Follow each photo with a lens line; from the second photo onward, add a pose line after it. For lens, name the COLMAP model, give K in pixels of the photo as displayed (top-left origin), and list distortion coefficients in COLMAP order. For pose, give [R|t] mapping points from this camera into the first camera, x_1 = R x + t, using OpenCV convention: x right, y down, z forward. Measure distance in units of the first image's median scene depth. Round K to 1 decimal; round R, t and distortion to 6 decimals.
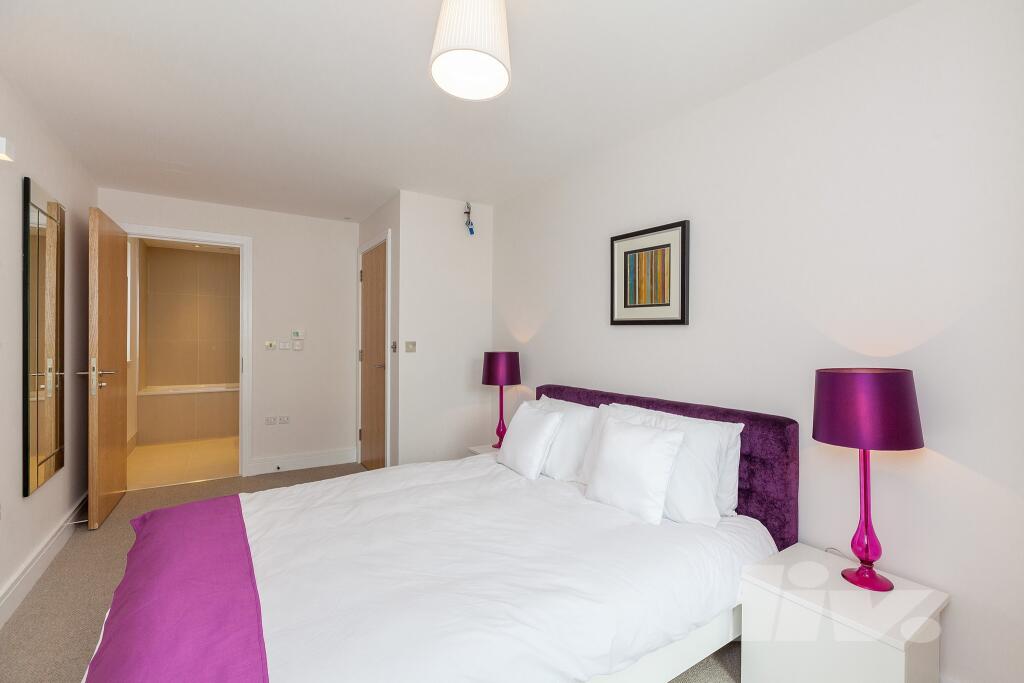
lens RADIAL K [[438.3, 0, 478.0], [0, 438.3, 340.9], [0, 0, 1]] dist [0.000578, 0.000074]
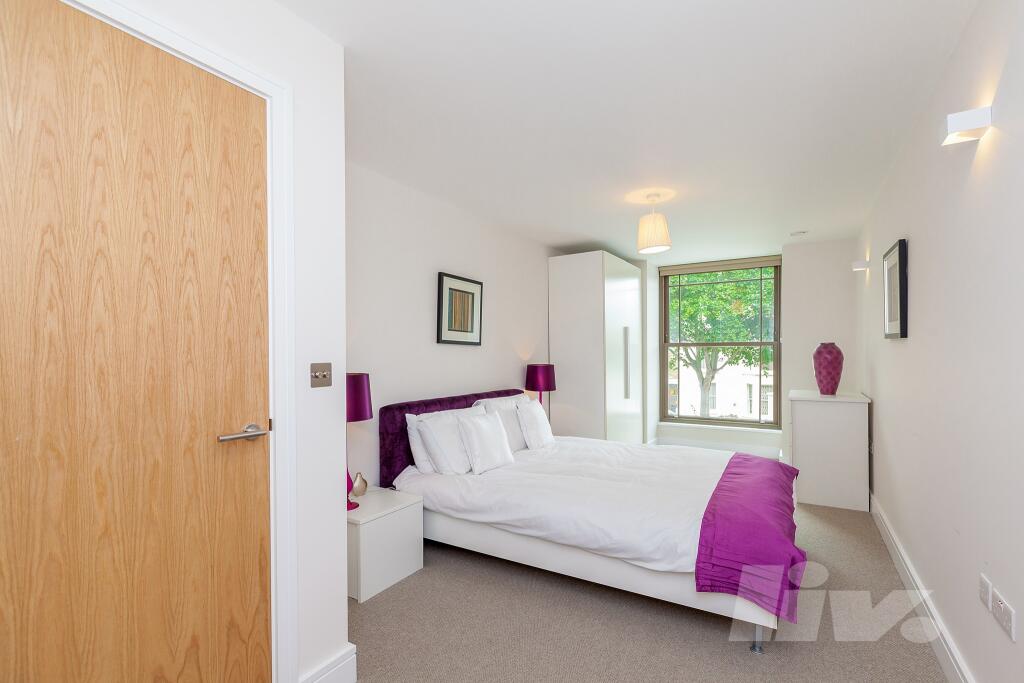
lens RADIAL K [[468.1, 0, 515.7], [0, 468.1, 357.3], [0, 0, 1]] dist [-0.000371, 0.000064]
pose [[-0.478732, -0.025001, 0.877605, -1.022445], [-0.003095, 0.999636, 0.026789, -0.035390], [-0.877956, 0.010109, -0.478635, 1.548353]]
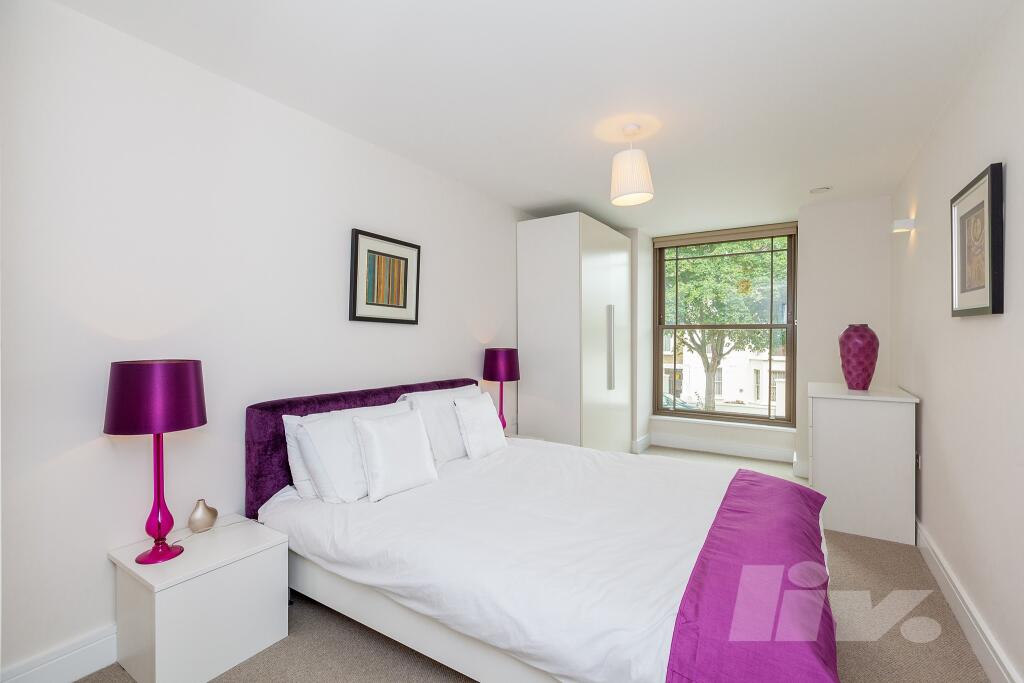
lens RADIAL K [[452.7, 0, 514.9], [0, 452.7, 340.8], [0, 0, 1]] dist [0.000816, 0.000252]
pose [[-0.454643, -0.028568, 0.890216, -0.788226], [-0.009765, 0.999585, 0.027091, -0.024587], [-0.890620, 0.003623, -0.454733, 1.217909]]
